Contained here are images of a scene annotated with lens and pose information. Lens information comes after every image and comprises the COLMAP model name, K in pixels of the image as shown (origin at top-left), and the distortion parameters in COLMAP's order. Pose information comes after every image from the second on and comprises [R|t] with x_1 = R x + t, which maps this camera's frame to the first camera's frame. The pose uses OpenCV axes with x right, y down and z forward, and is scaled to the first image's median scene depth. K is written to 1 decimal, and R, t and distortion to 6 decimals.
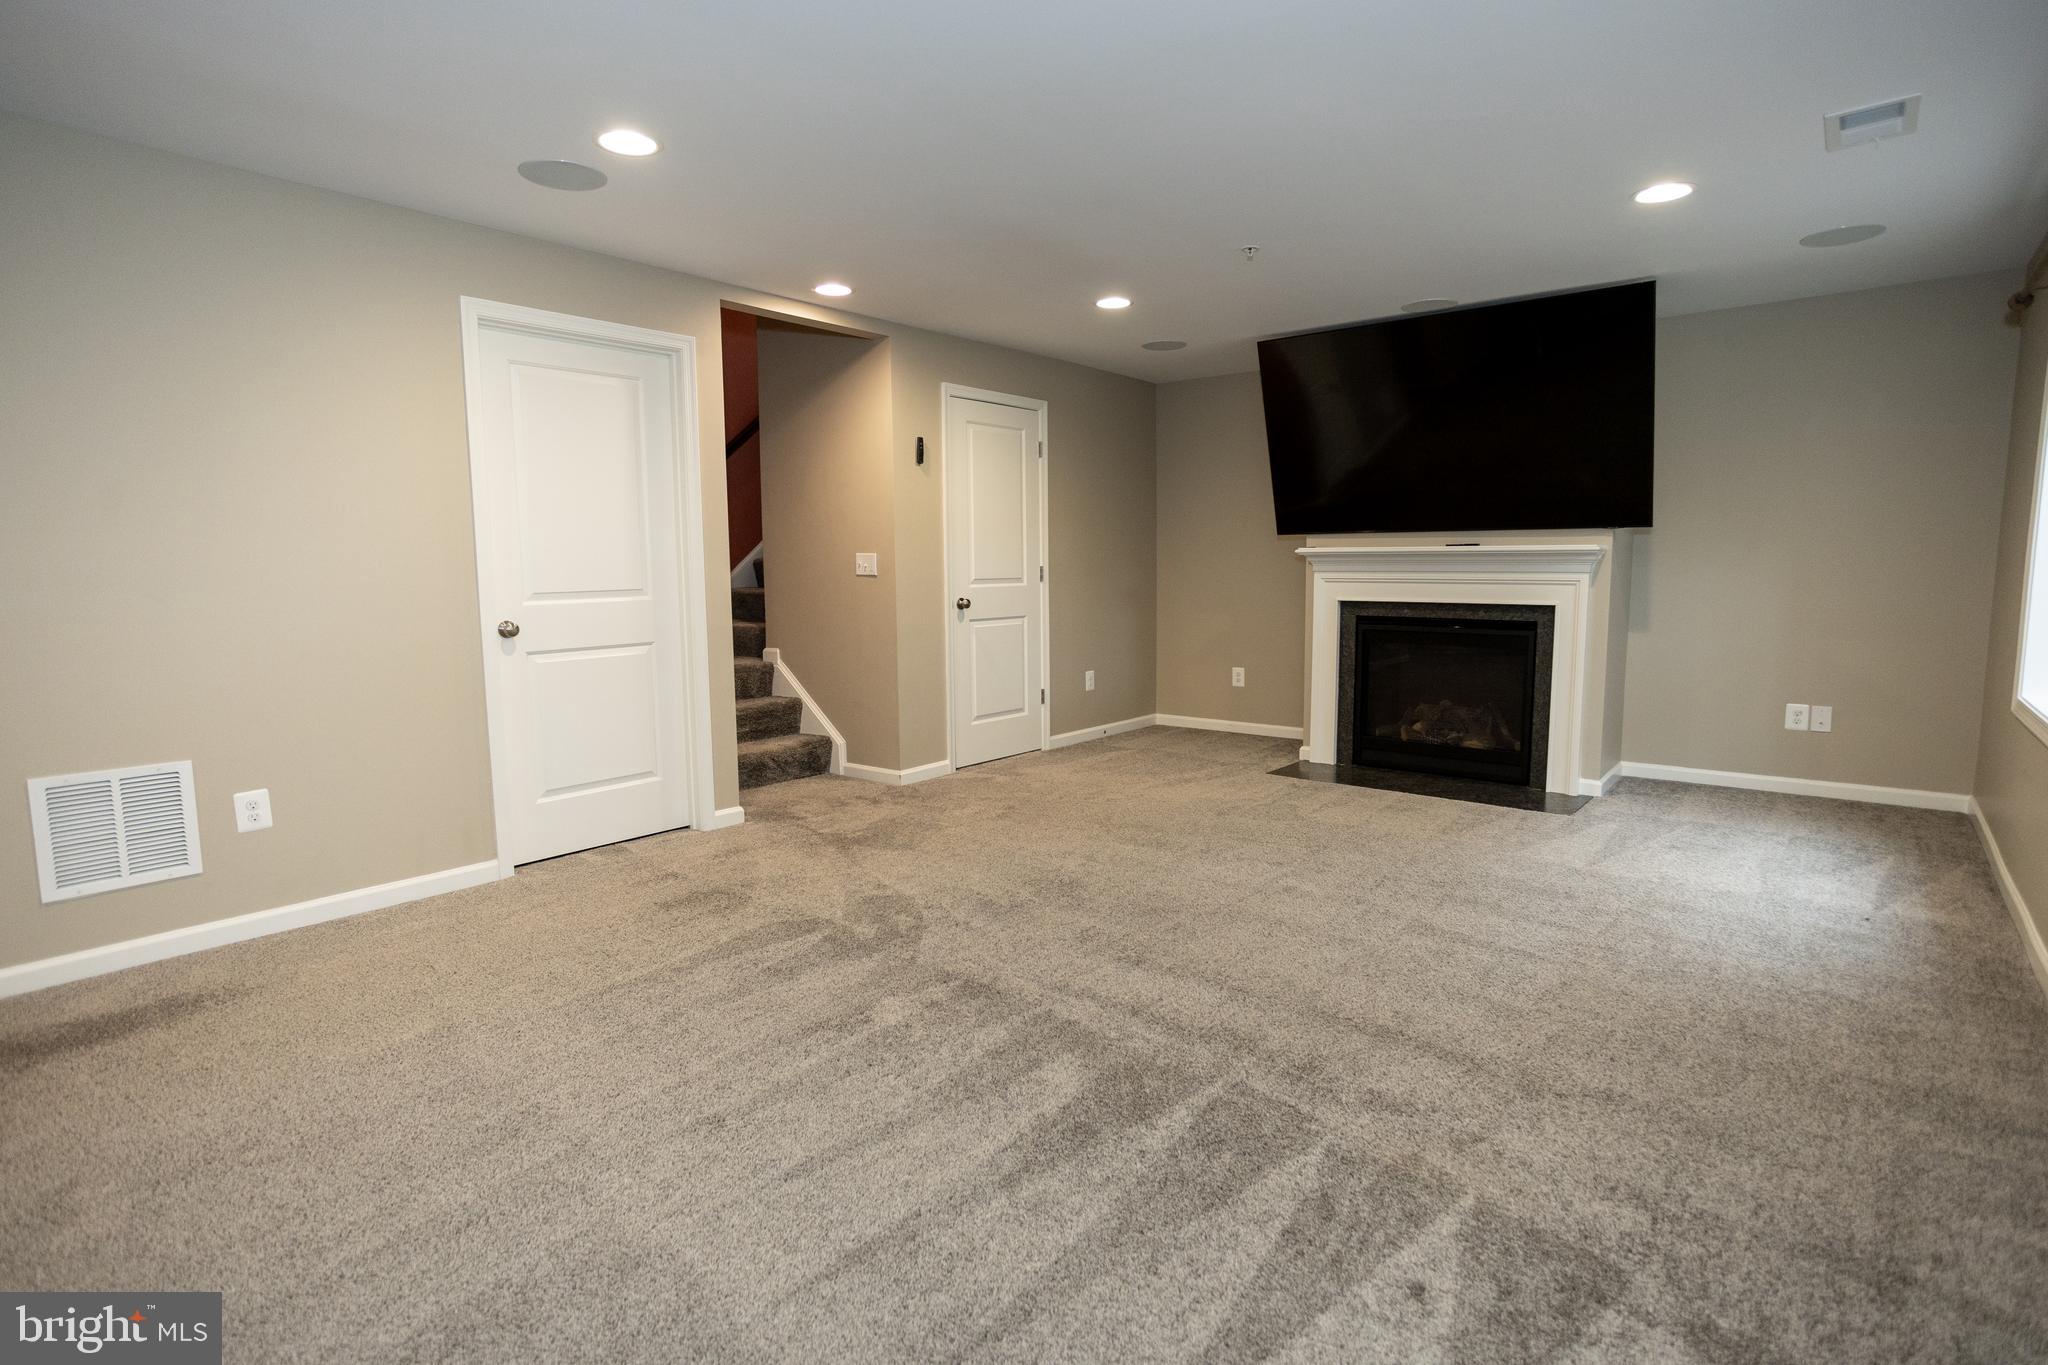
lens RADIAL K [[1032.3, 0, 1048.4], [0, 1032.3, 679.7], [0, 0, 1]] dist [-0.032090, 0.035183]
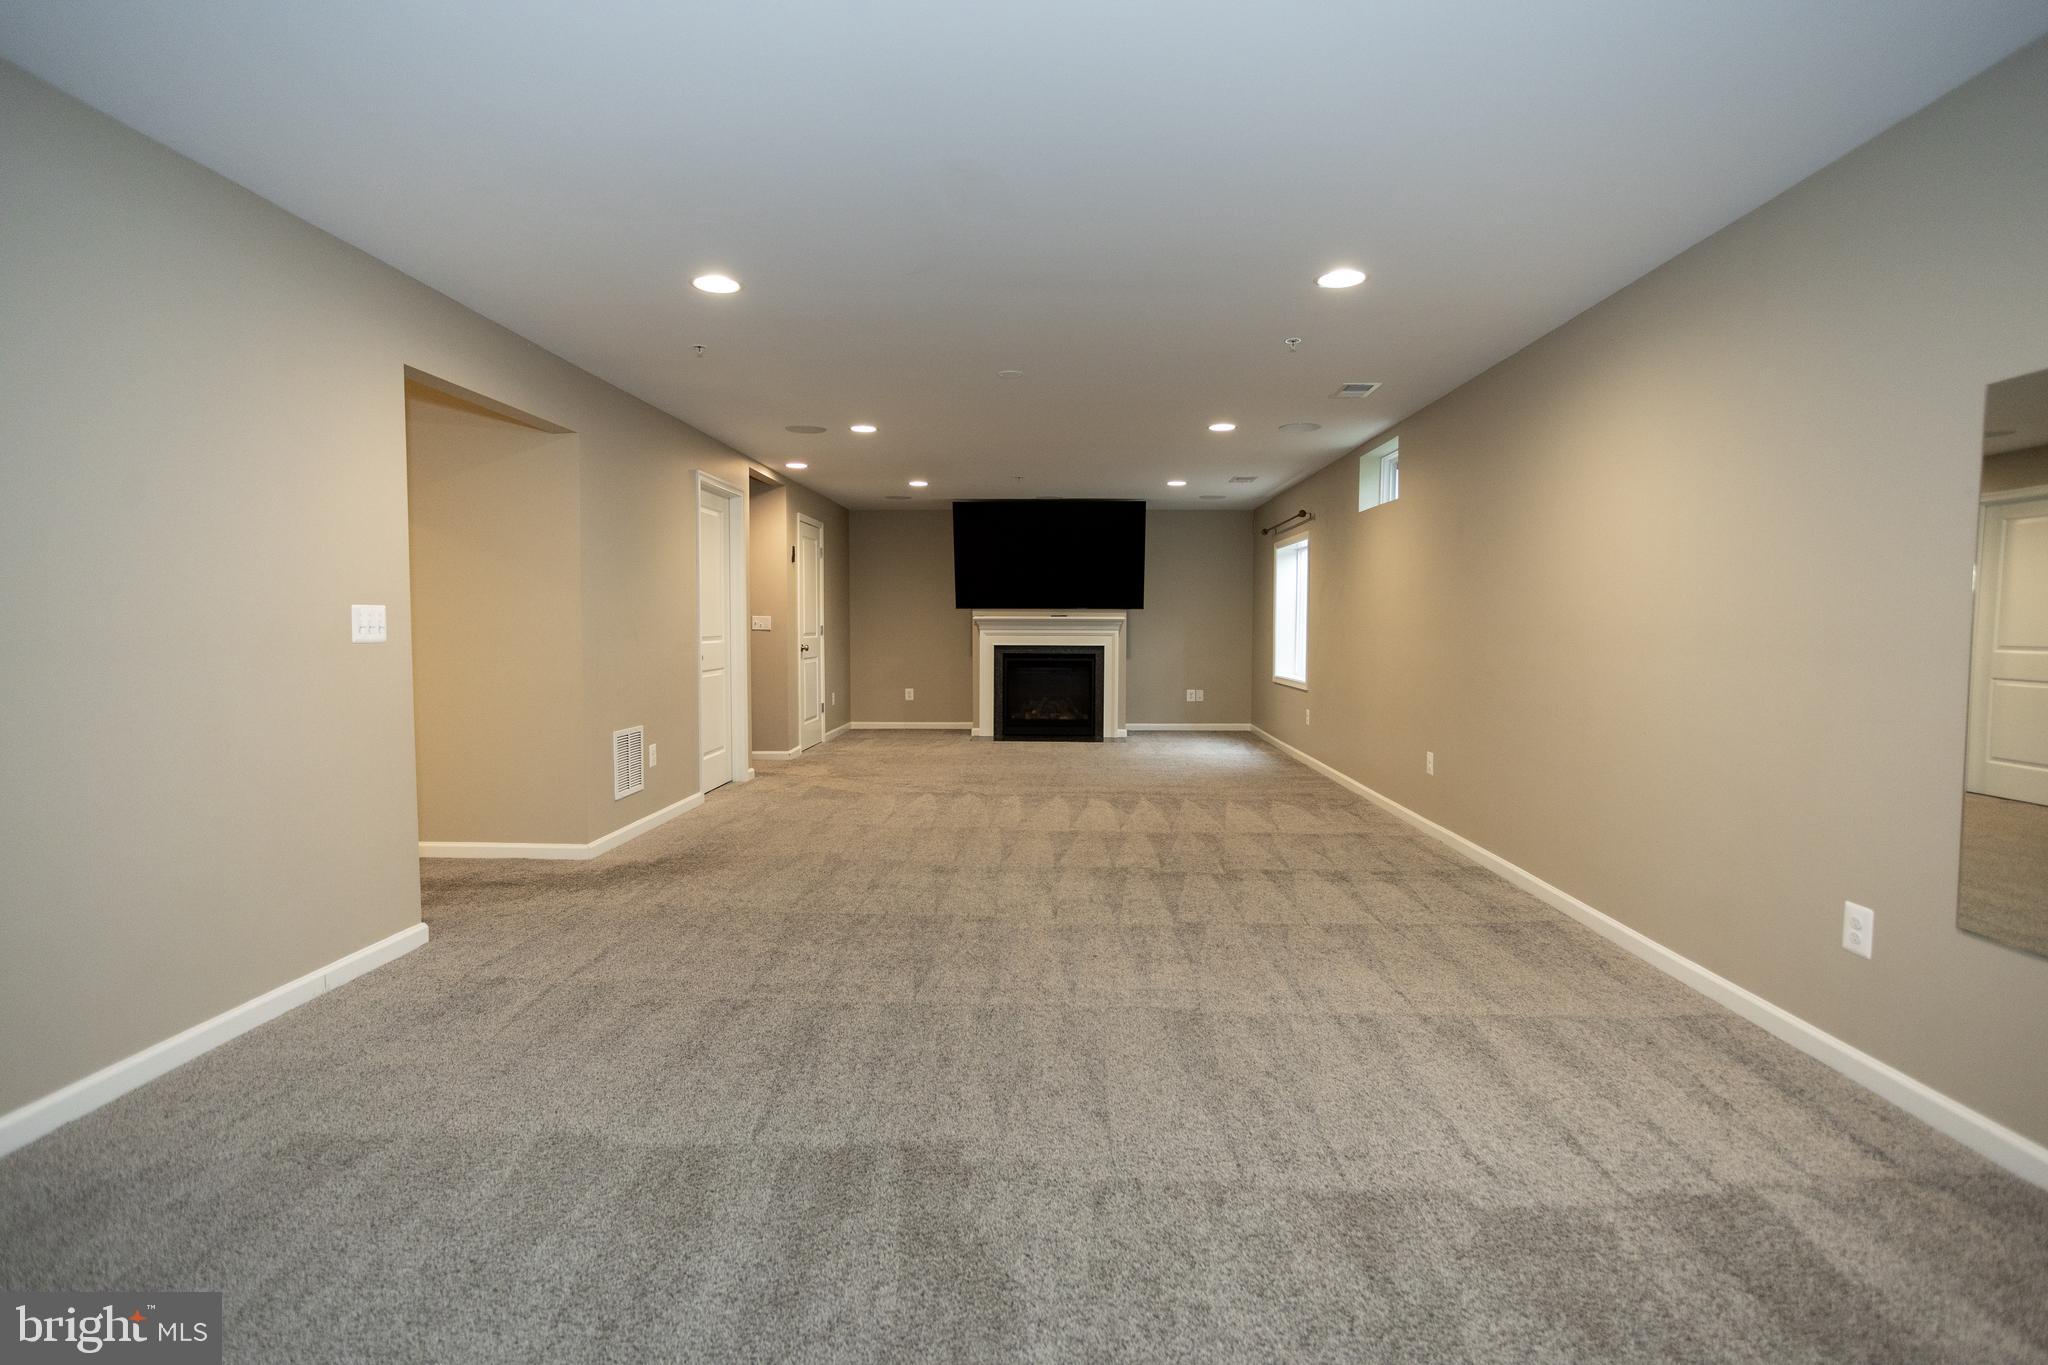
lens RADIAL K [[997.1, 0, 1036.4], [0, 997.1, 679.5], [0, 0, 1]] dist [-0.052746, 0.031954]
pose [[0.800451, -0.025365, 0.598861, -0.724985], [0.060302, 0.997443, -0.038354, 0.056538], [-0.596357, 0.066813, 0.799934, -0.457250]]
